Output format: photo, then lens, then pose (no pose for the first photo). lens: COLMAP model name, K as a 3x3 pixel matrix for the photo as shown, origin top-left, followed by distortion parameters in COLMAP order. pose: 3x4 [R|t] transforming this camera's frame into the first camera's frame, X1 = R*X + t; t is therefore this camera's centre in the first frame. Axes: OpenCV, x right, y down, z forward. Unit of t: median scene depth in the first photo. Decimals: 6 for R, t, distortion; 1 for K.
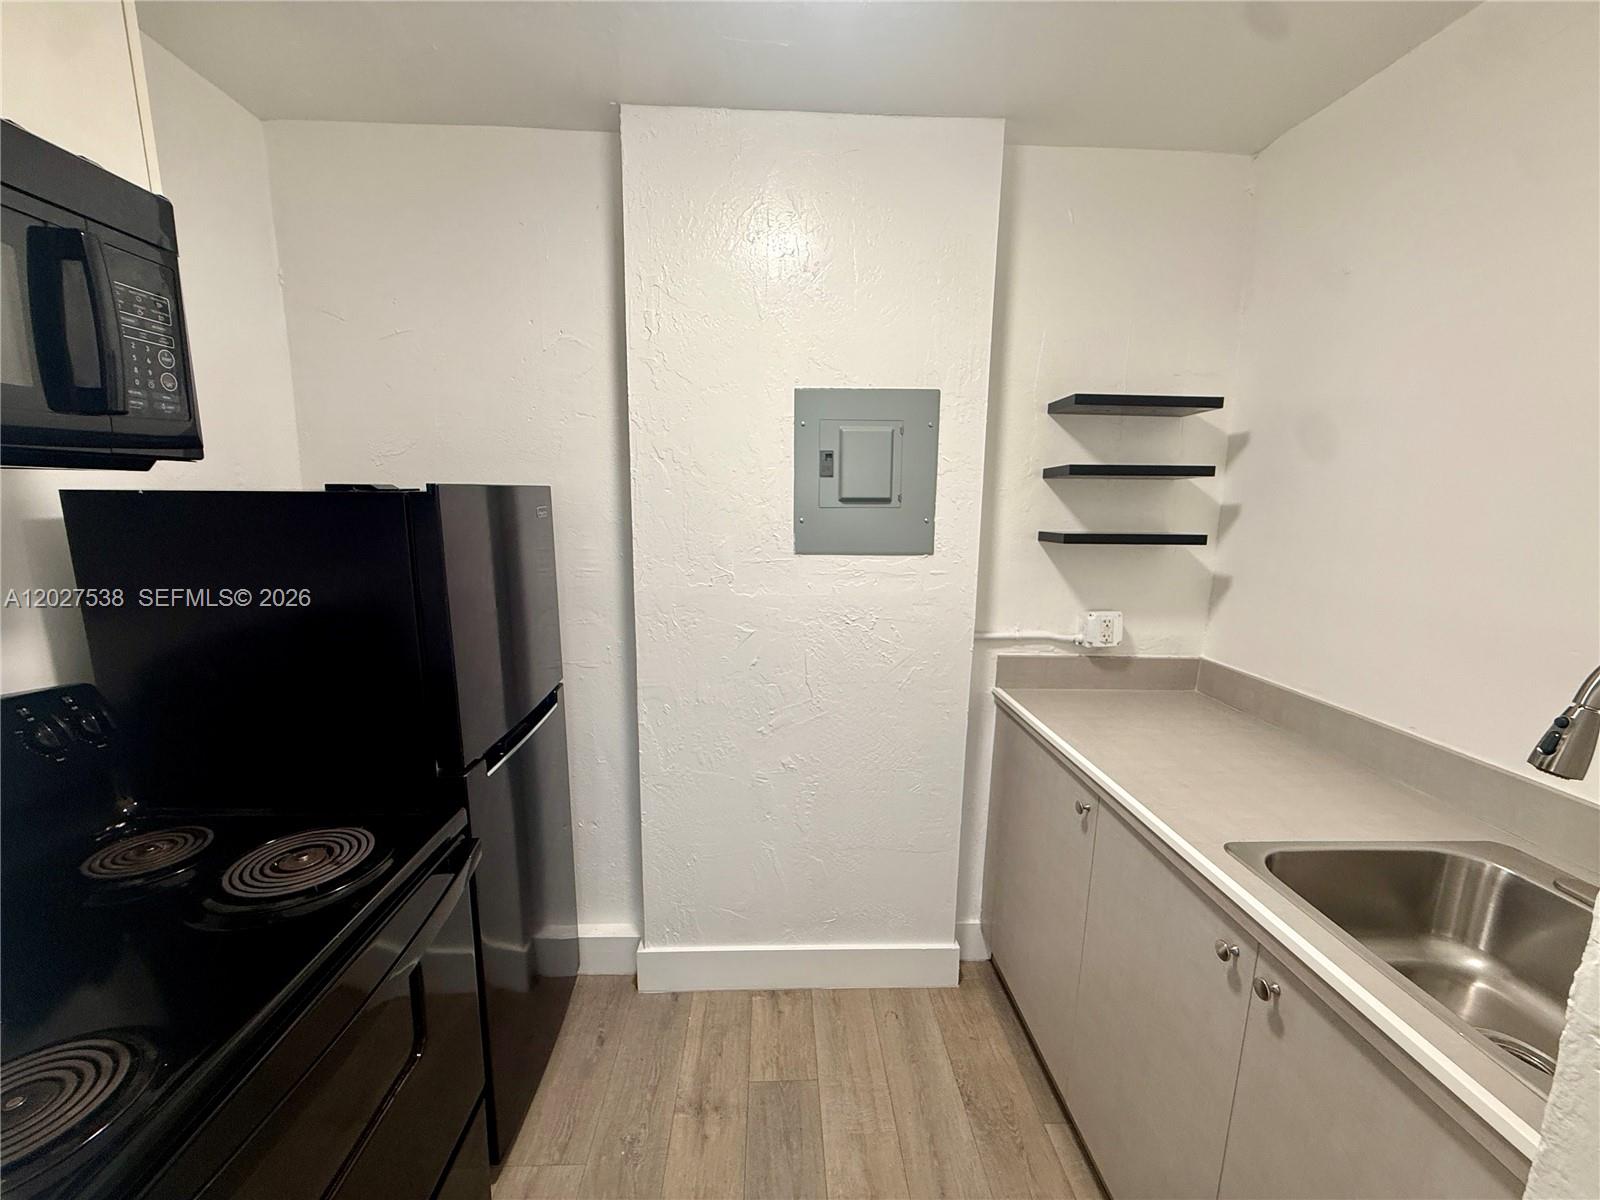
lens RADIAL K [[638.1, 0, 803.8], [0, 638.1, 603.2], [0, 0, 1]] dist [0.000029, -0.000023]
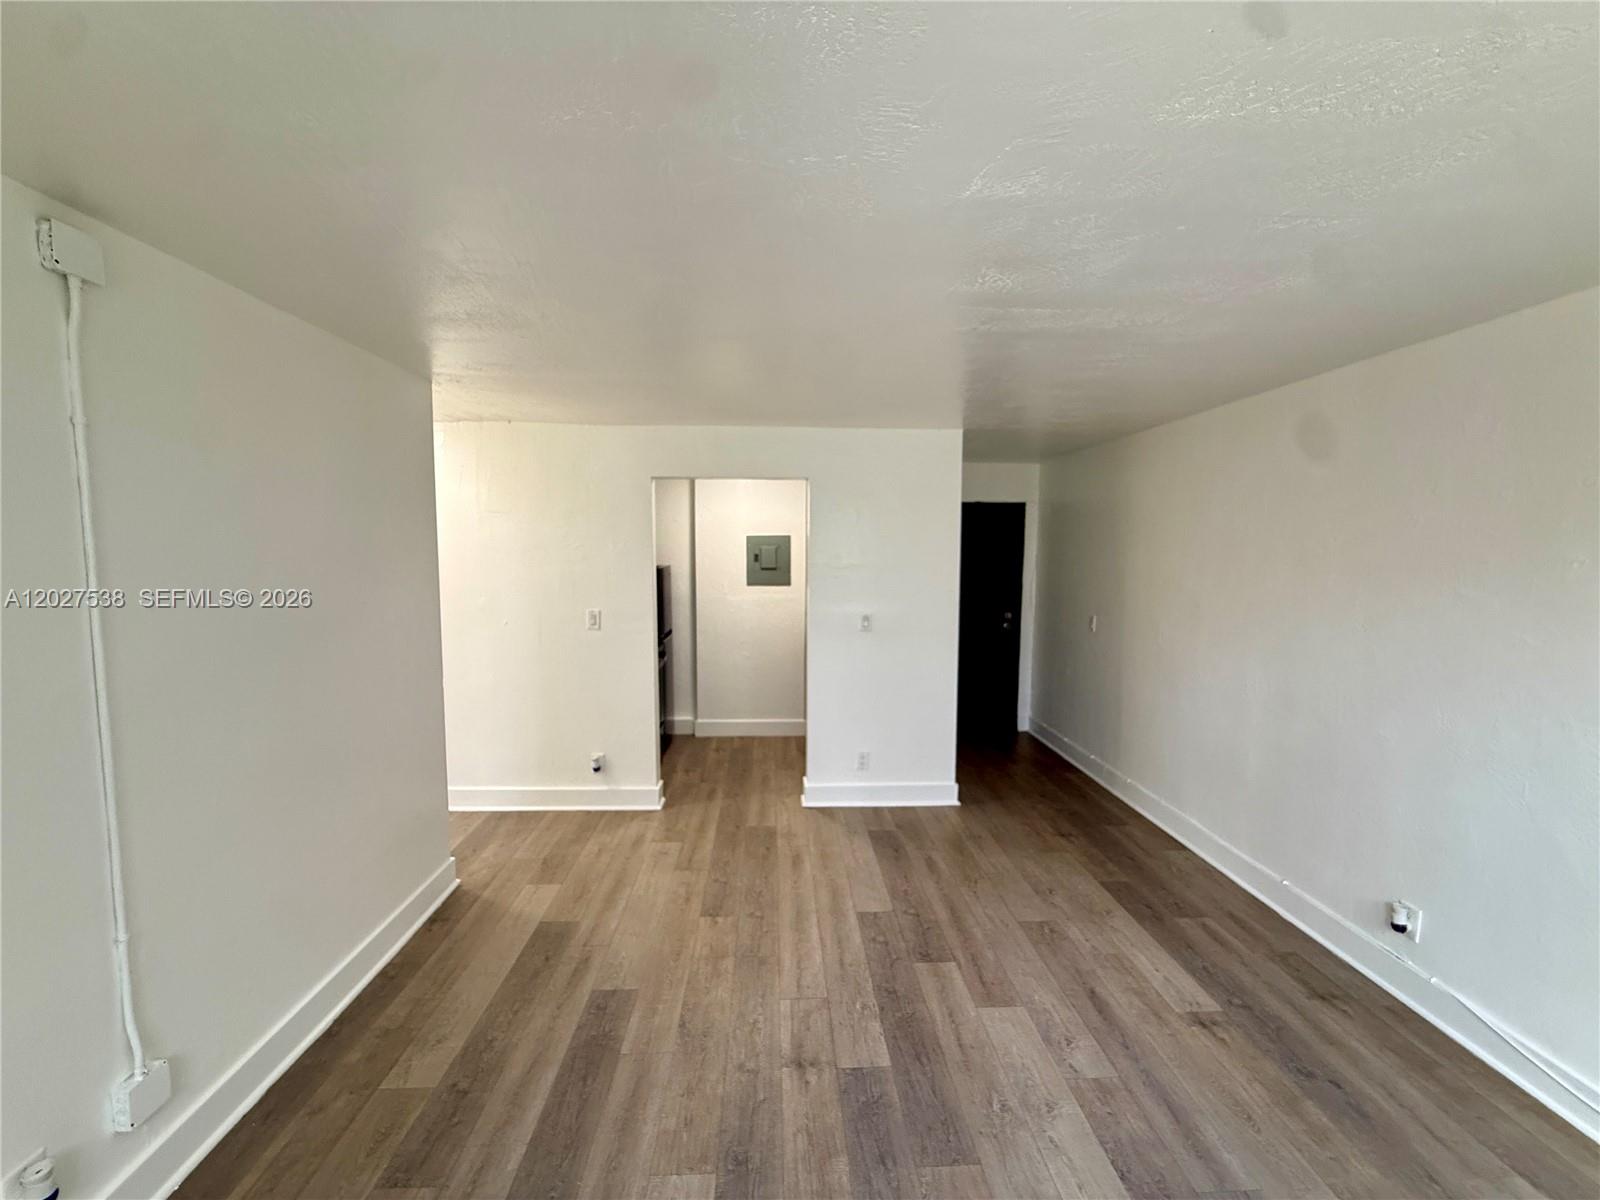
lens RADIAL K [[638.1, 0, 794.7], [0, 638.1, 600.6], [0, 0, 1]] dist [0.000029, -0.000023]
pose [[0.999927, -0.008851, -0.008209, 0.253811], [0.008037, 0.995506, -0.094361, 0.303697], [0.009007, 0.094288, 0.995504, -2.197831]]
